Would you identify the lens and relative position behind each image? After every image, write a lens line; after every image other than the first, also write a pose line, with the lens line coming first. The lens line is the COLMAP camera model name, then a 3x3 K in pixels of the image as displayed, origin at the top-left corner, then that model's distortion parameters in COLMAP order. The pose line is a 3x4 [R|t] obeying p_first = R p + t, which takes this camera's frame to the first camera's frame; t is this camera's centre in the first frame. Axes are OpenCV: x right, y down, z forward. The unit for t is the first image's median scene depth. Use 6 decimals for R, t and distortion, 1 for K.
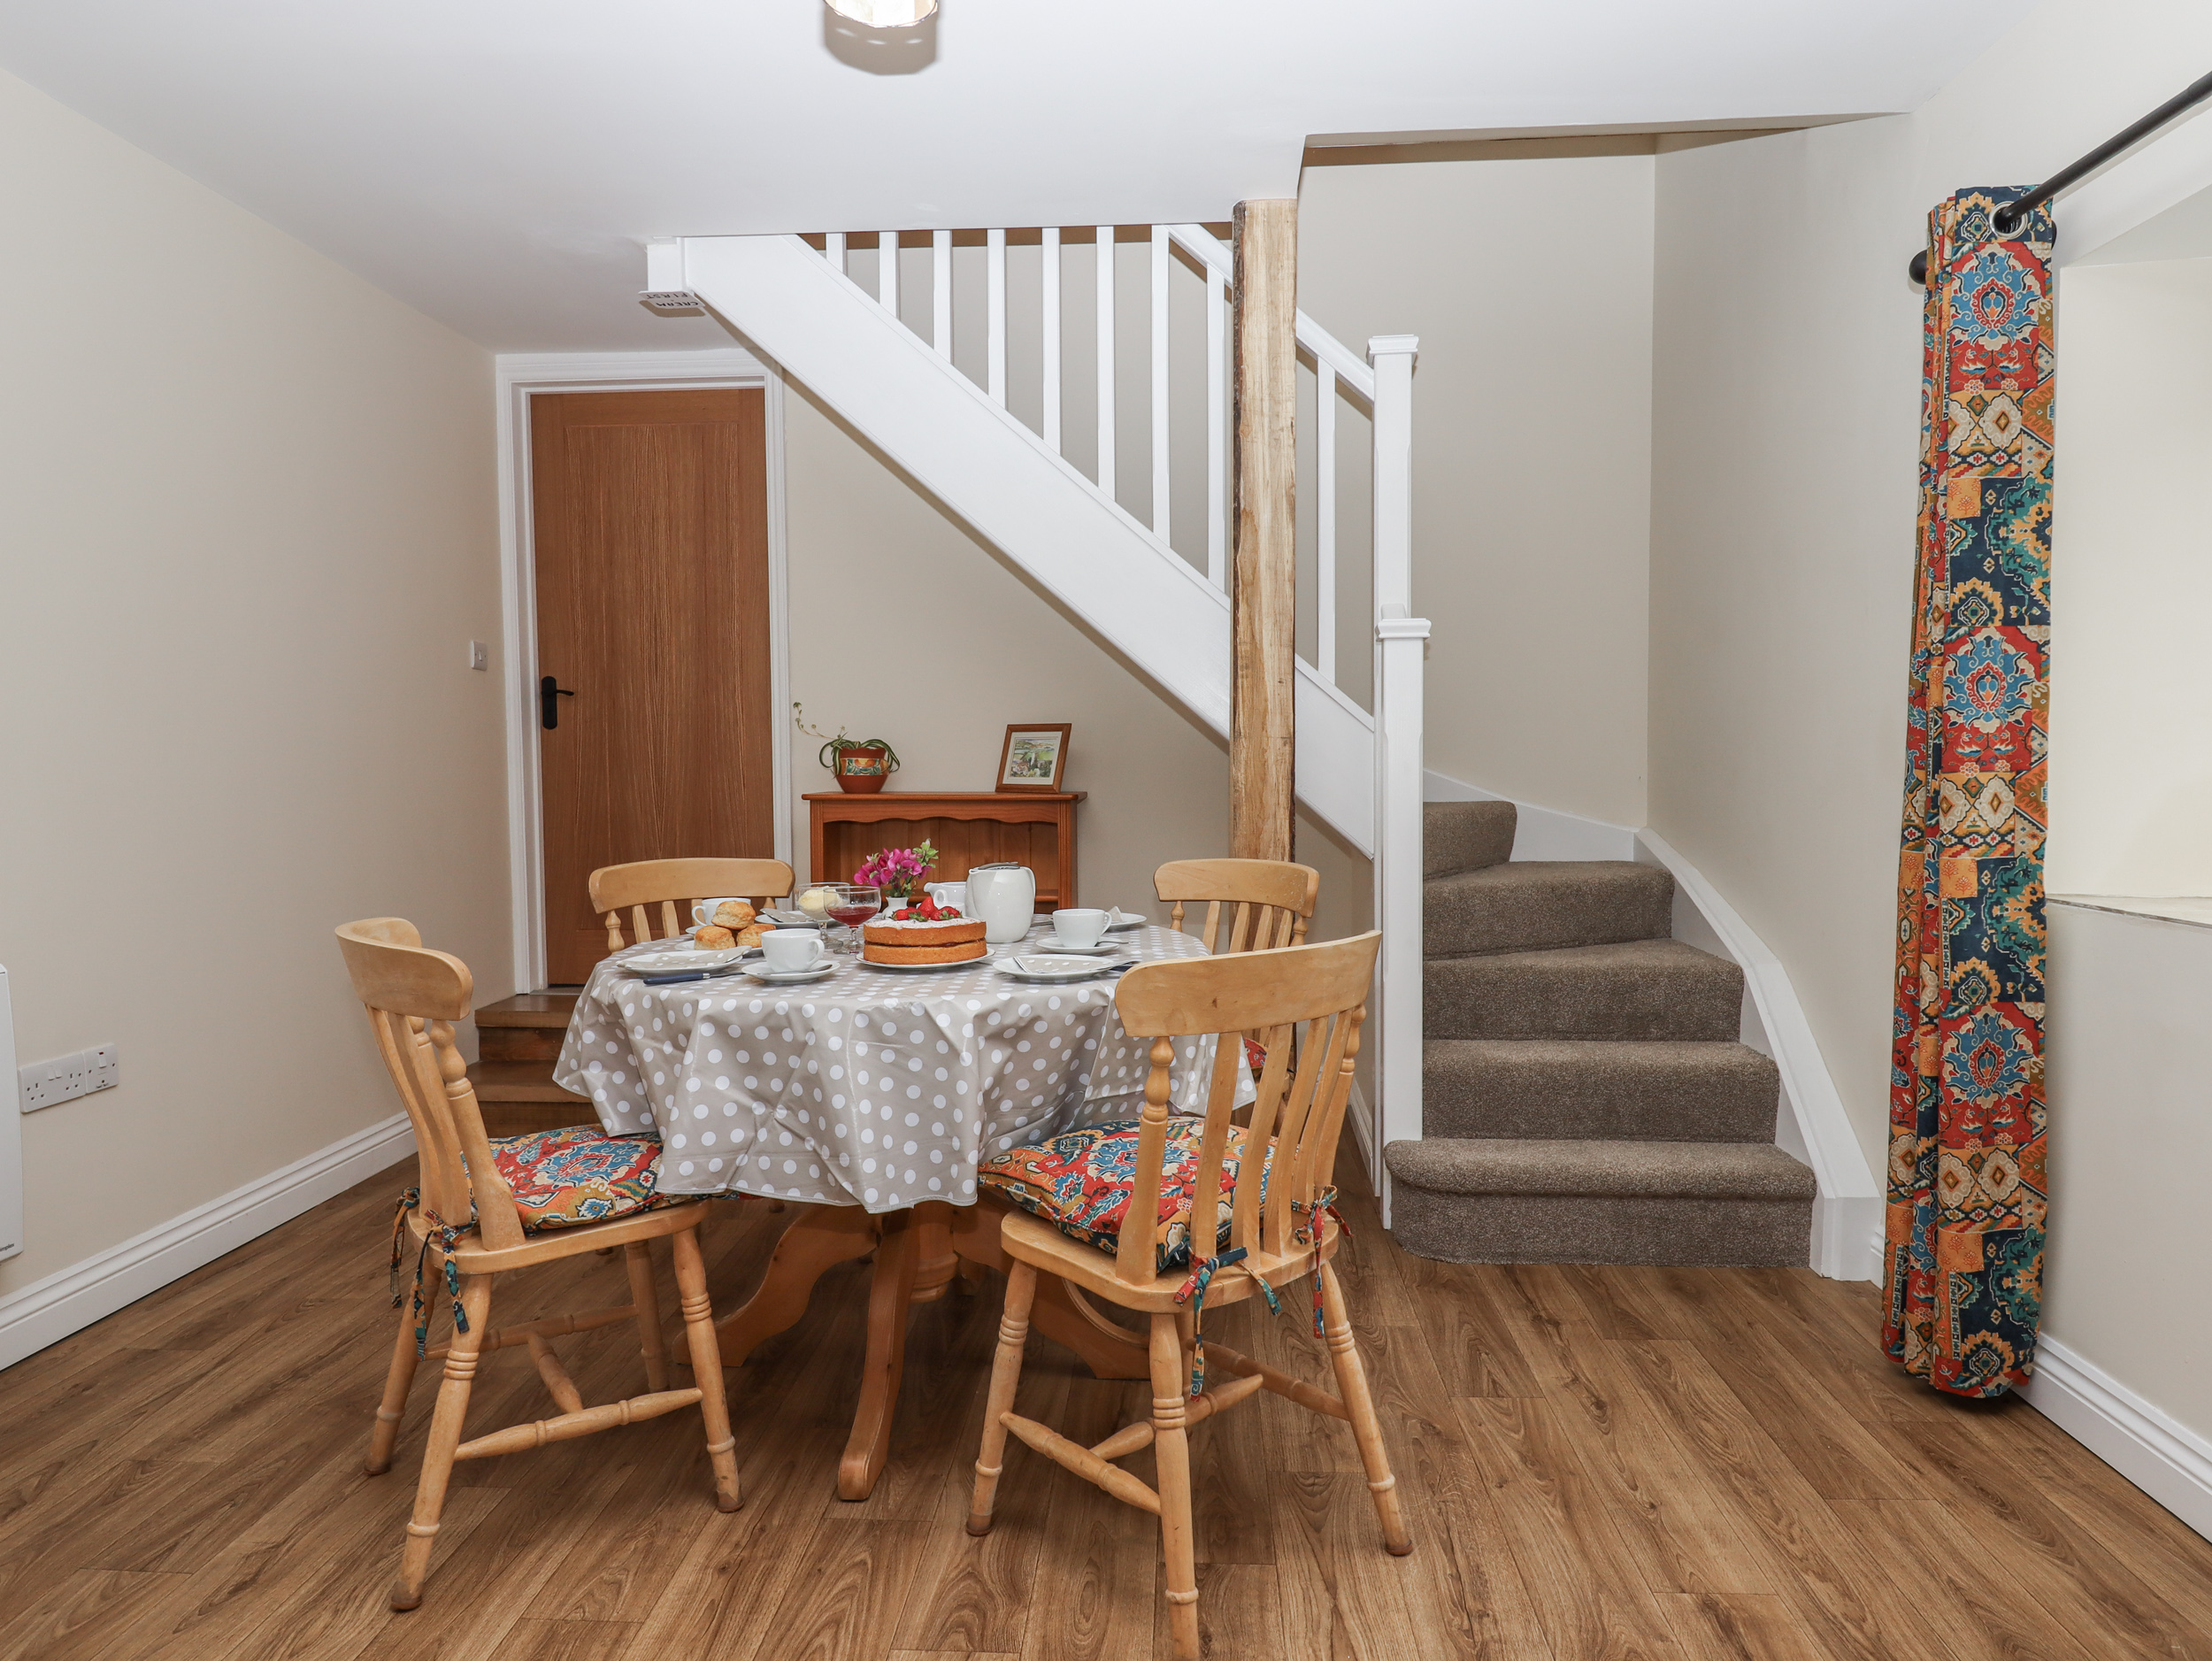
lens RADIAL K [[1369.8, 0, 1106.0], [0, 1369.8, 830.5], [0, 0, 1]] dist [0.003692, -0.001243]
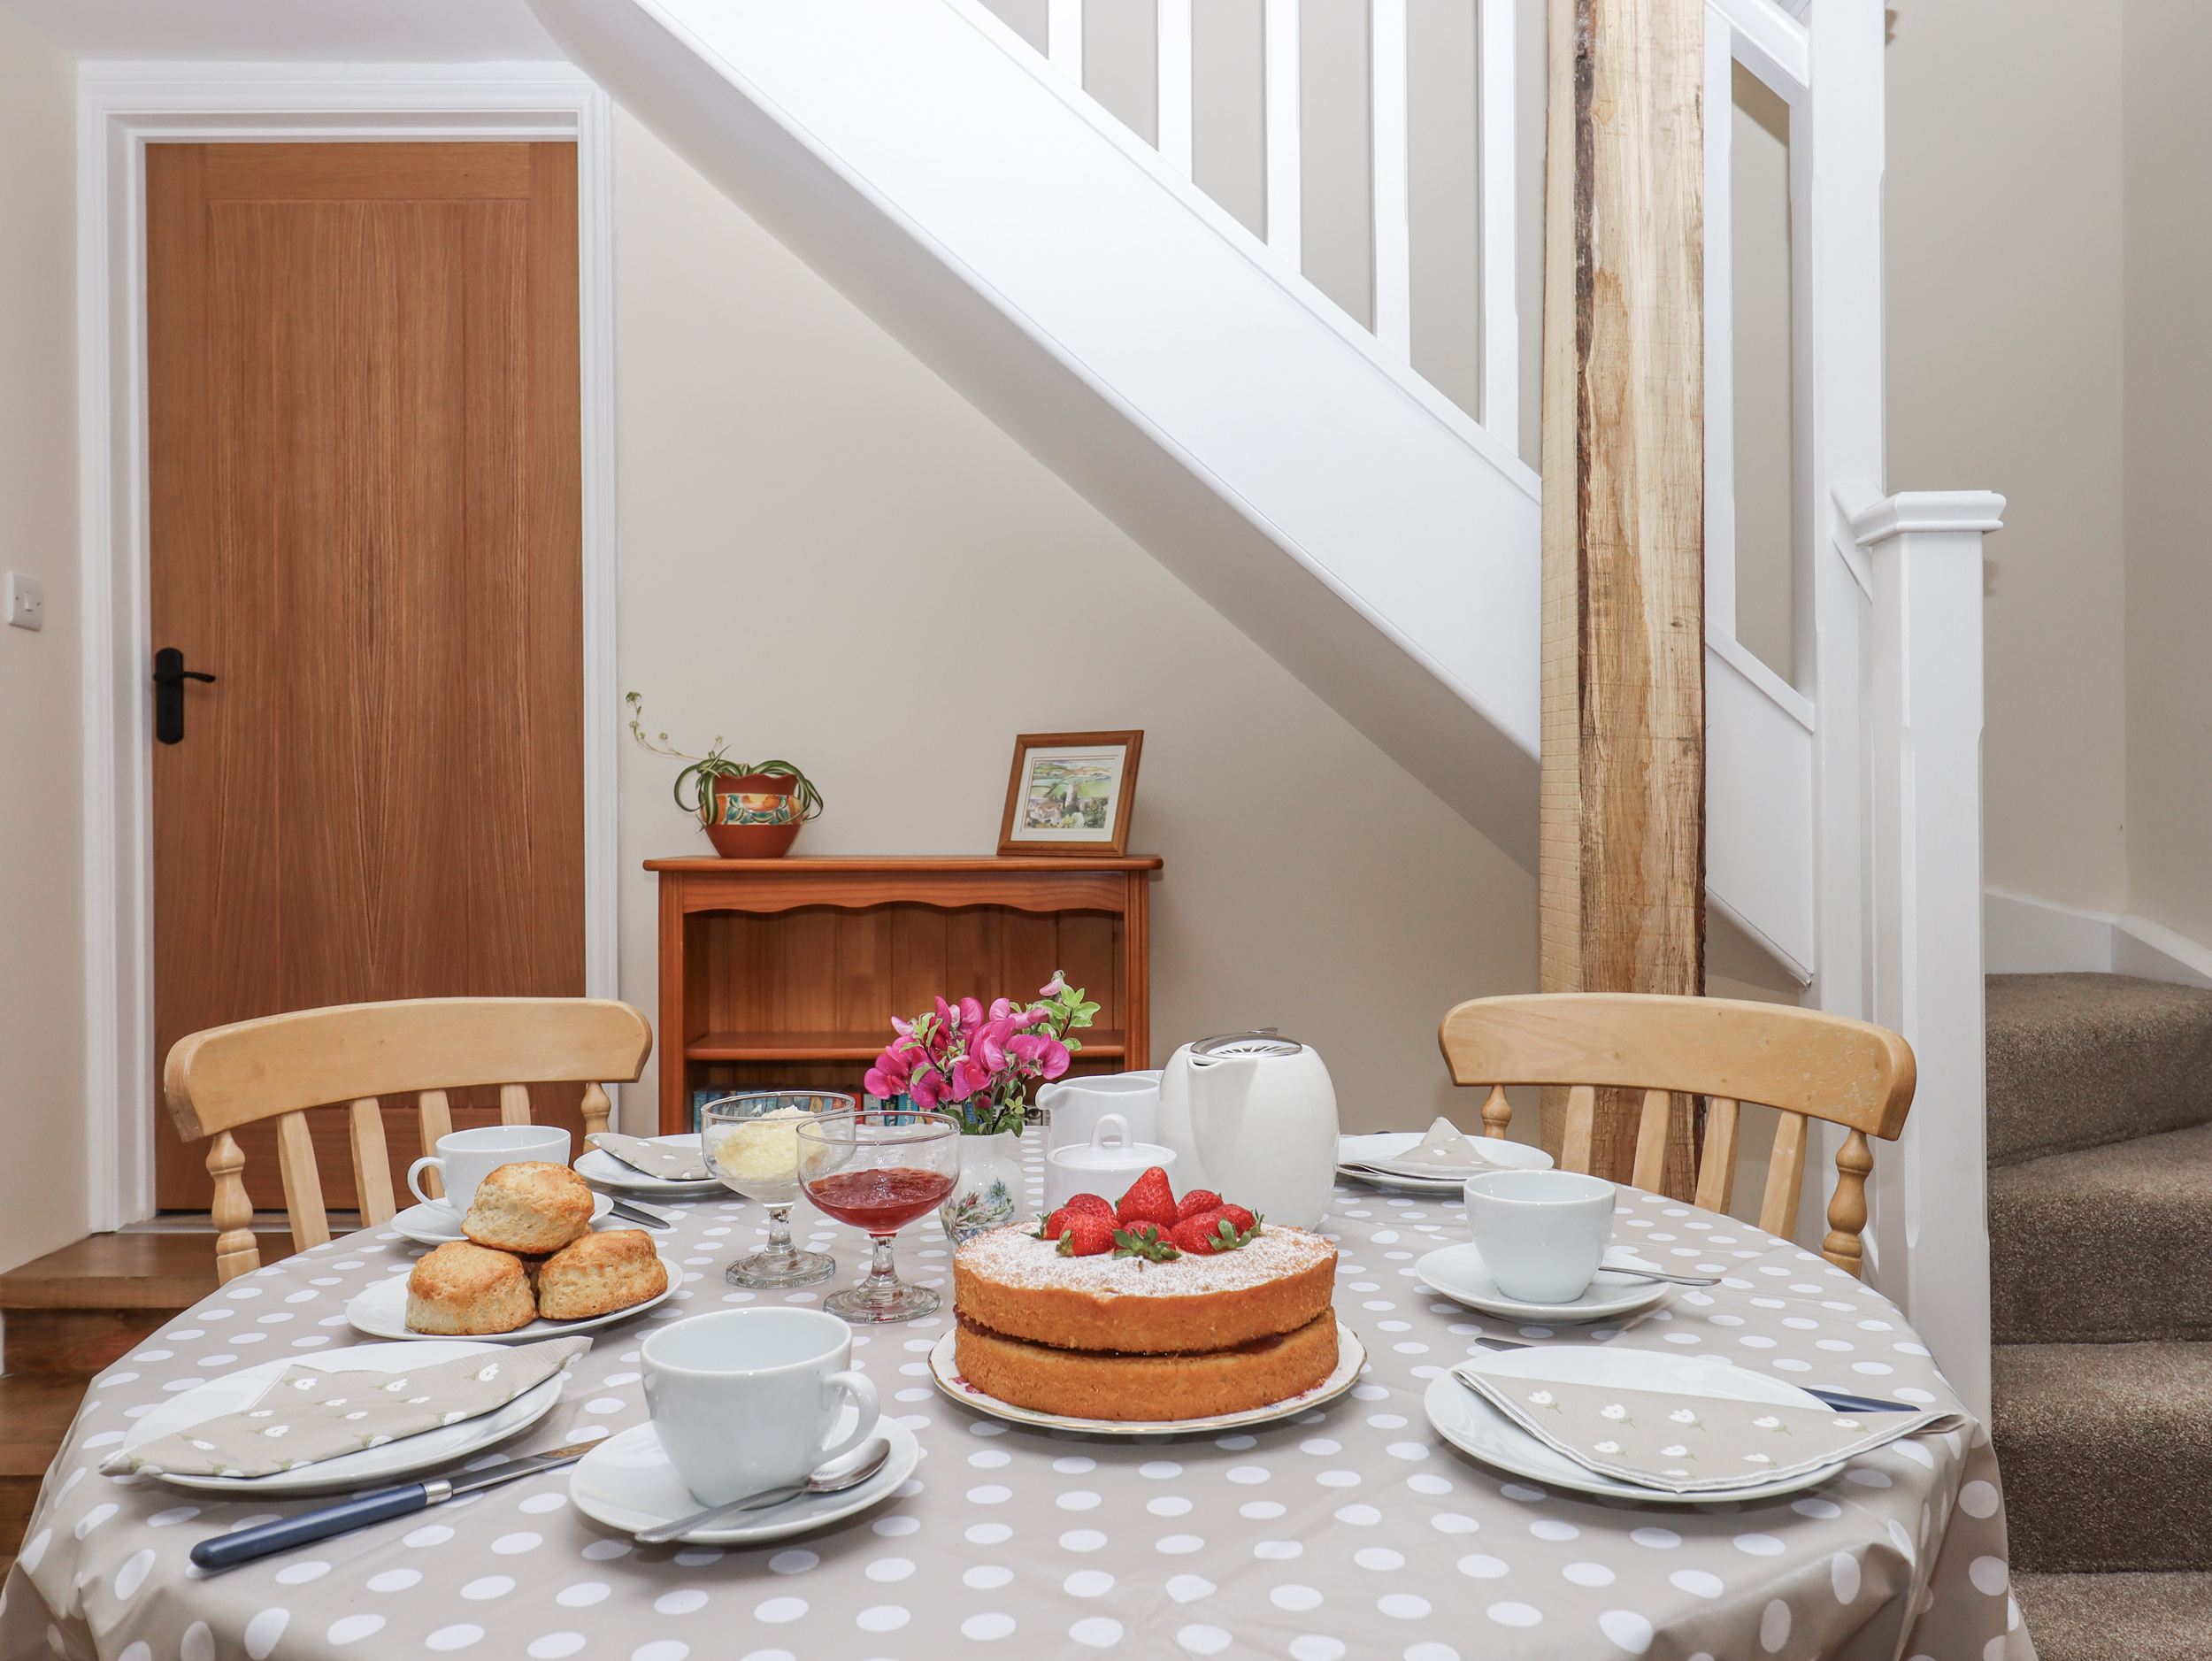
lens RADIAL K [[1689.8, 0, 1109.1], [0, 1689.8, 827.3], [0, 0, 1]] dist [0.002243, 0.001015]
pose [[0.996766, -0.000632, 0.080351, -0.093602], [0.004531, 0.998820, -0.048351, -0.006590], [-0.080226, 0.048559, 0.995593, 0.327071]]
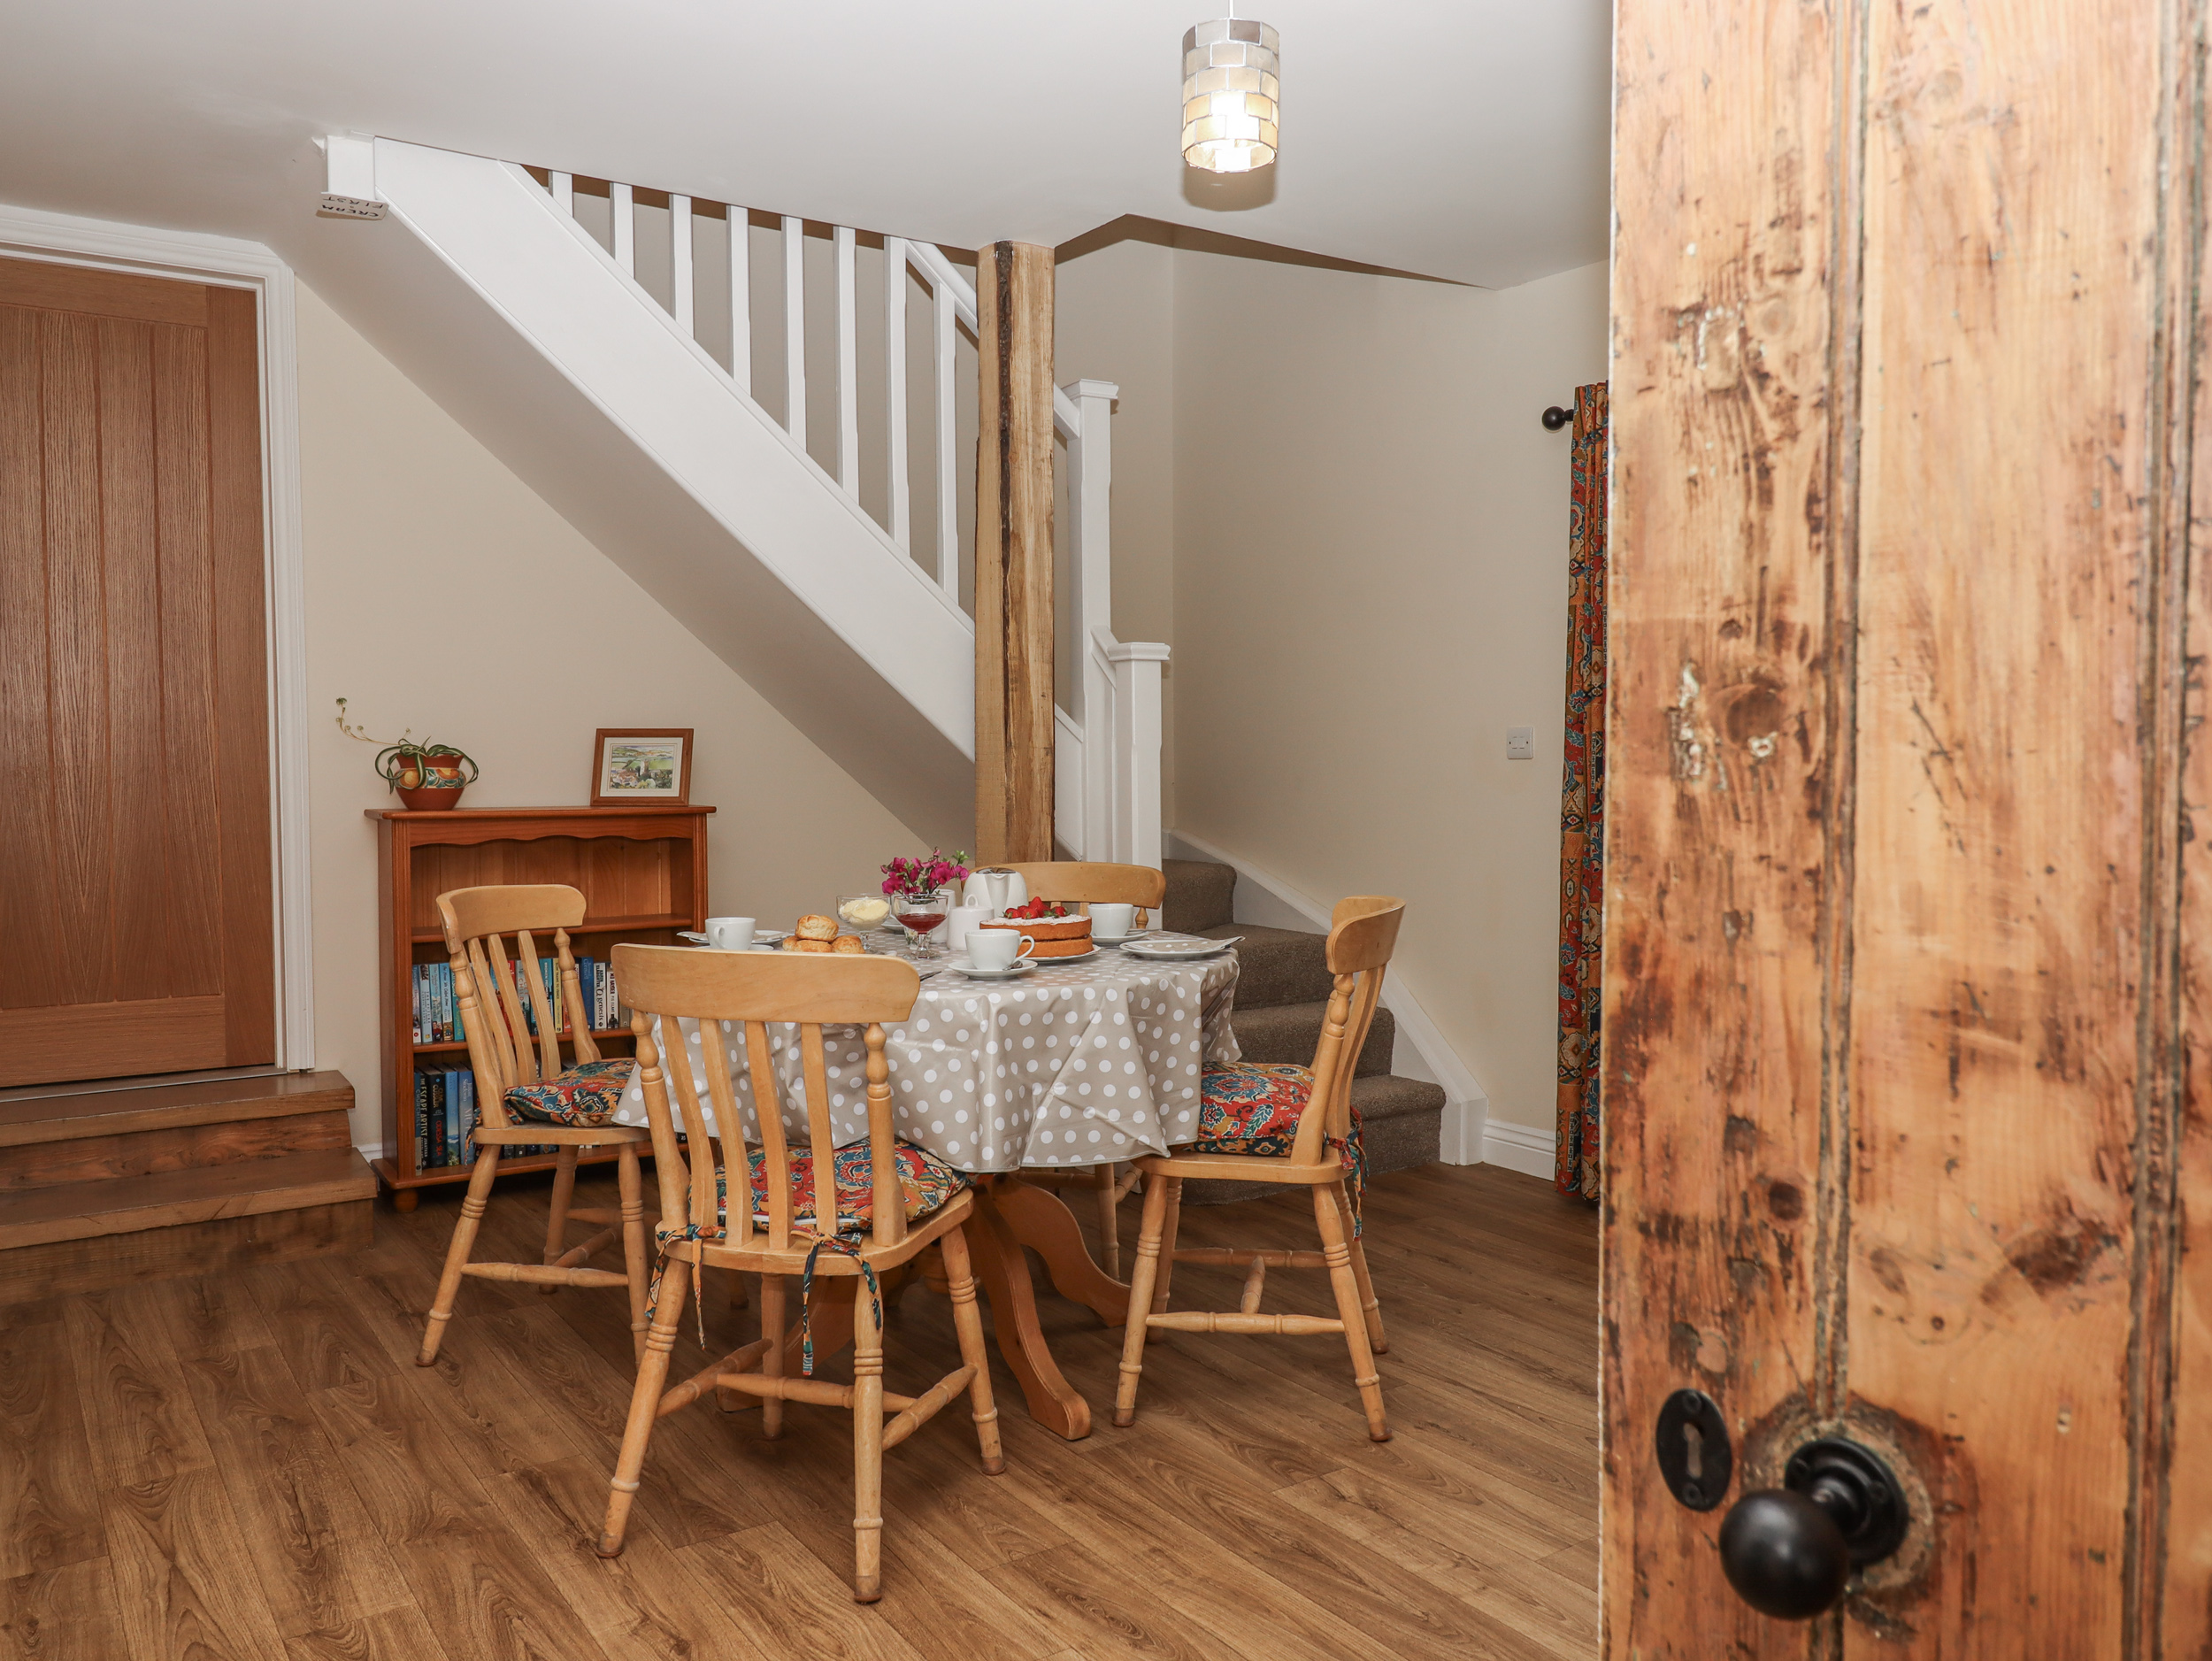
lens RADIAL K [[1689.8, 0, 1109.1], [0, 1689.8, 827.3], [0, 0, 1]] dist [0.002243, 0.001015]
pose [[0.791344, -0.024157, 0.610893, -0.492147], [0.033504, 0.999431, -0.003880, 0.000509], [-0.610452, 0.023538, 0.791704, -0.052933]]
